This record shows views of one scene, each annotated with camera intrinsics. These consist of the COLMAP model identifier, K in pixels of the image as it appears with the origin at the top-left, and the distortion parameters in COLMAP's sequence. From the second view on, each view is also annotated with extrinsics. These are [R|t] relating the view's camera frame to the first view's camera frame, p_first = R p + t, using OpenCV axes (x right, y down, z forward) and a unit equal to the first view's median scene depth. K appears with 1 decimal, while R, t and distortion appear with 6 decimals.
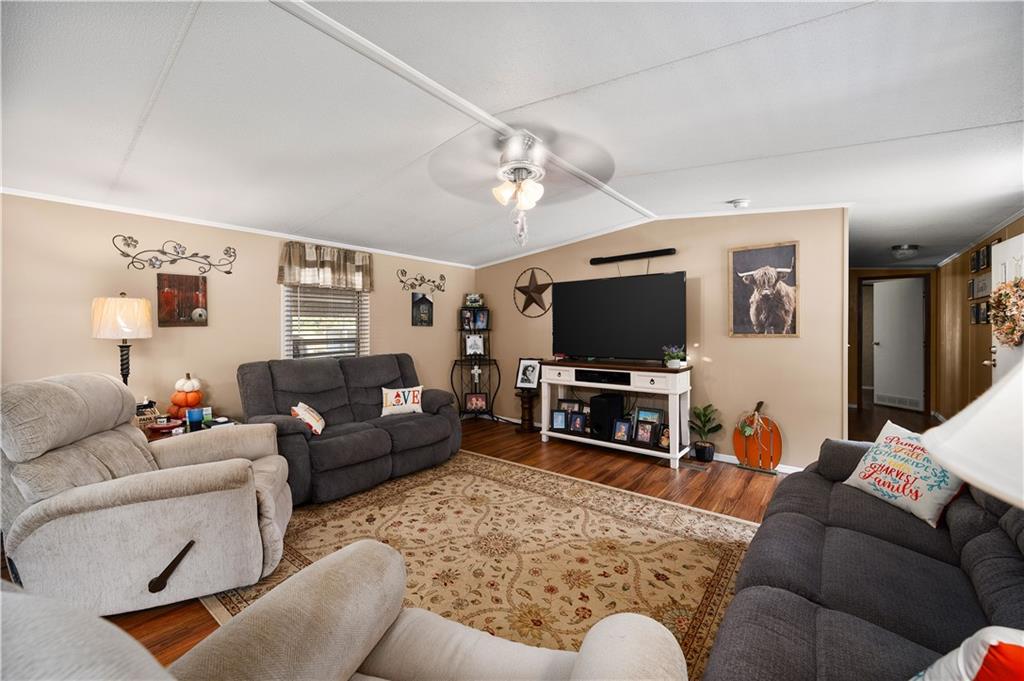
lens RADIAL K [[414.5, 0, 511.5], [0, 414.5, 334.6], [0, 0, 1]] dist [0.000061, 0.000003]
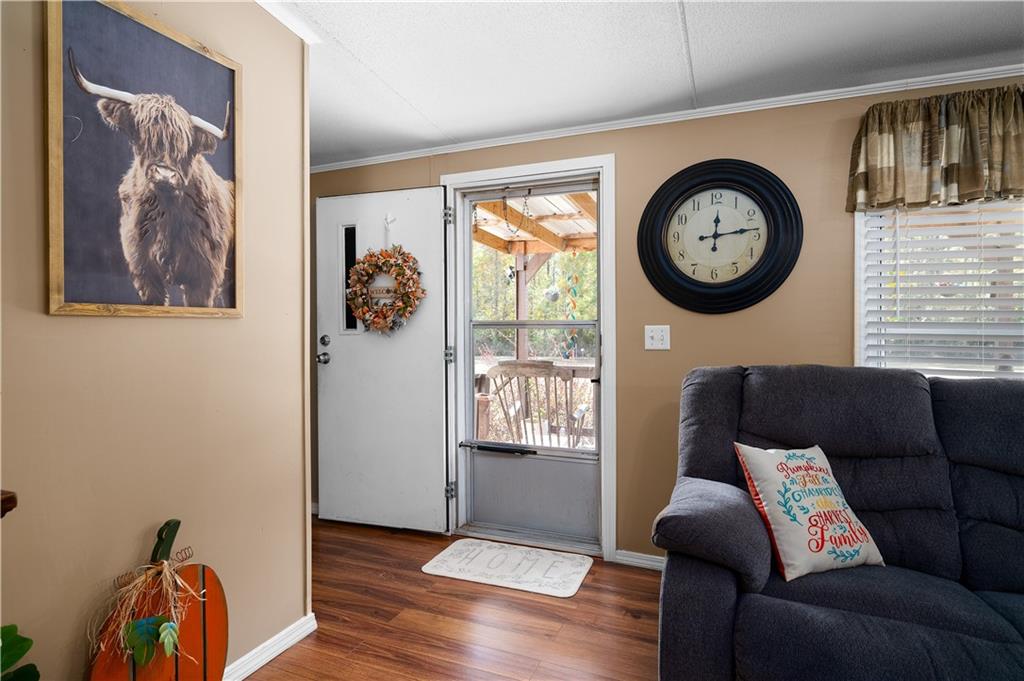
lens RADIAL K [[537.1, 0, 512.1], [0, 537.1, 332.2], [0, 0, 1]] dist [-0.000015, -0.000048]
pose [[-0.282055, -0.004061, 0.959390, 0.140080], [0.012502, 0.999891, 0.007908, 0.019296], [-0.959317, 0.014225, -0.281973, 0.871520]]
